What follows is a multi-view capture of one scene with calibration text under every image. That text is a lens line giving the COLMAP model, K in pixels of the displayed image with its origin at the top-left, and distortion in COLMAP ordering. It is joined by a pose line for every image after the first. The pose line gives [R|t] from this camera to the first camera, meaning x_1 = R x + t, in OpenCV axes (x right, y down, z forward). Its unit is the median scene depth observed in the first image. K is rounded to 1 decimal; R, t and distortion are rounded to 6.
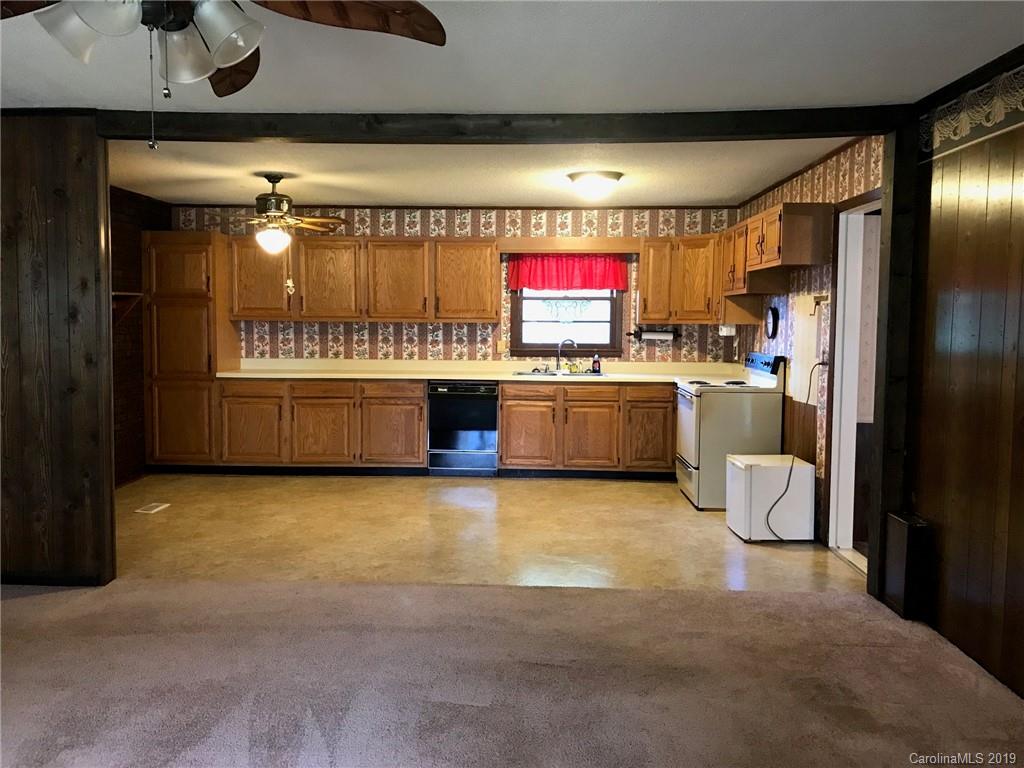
lens RADIAL K [[853.5, 0, 512.9], [0, 853.5, 385.8], [0, 0, 1]] dist [0.001786, -0.006780]
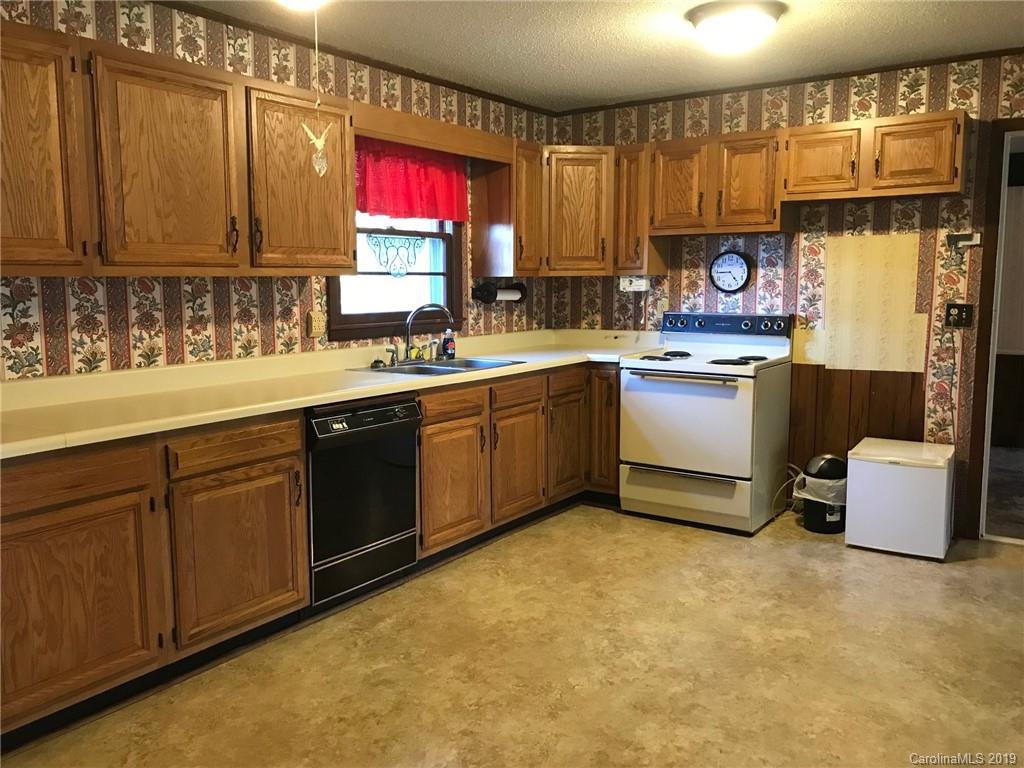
lens RADIAL K [[853.5, 0, 513.1], [0, 853.5, 384.8], [0, 0, 1]] dist [0.001786, -0.006780]
pose [[0.501417, -0.114883, 0.857544, -0.398890], [0.069703, 0.993287, 0.092312, -0.049297], [-0.862393, 0.013487, 0.506059, 0.654355]]
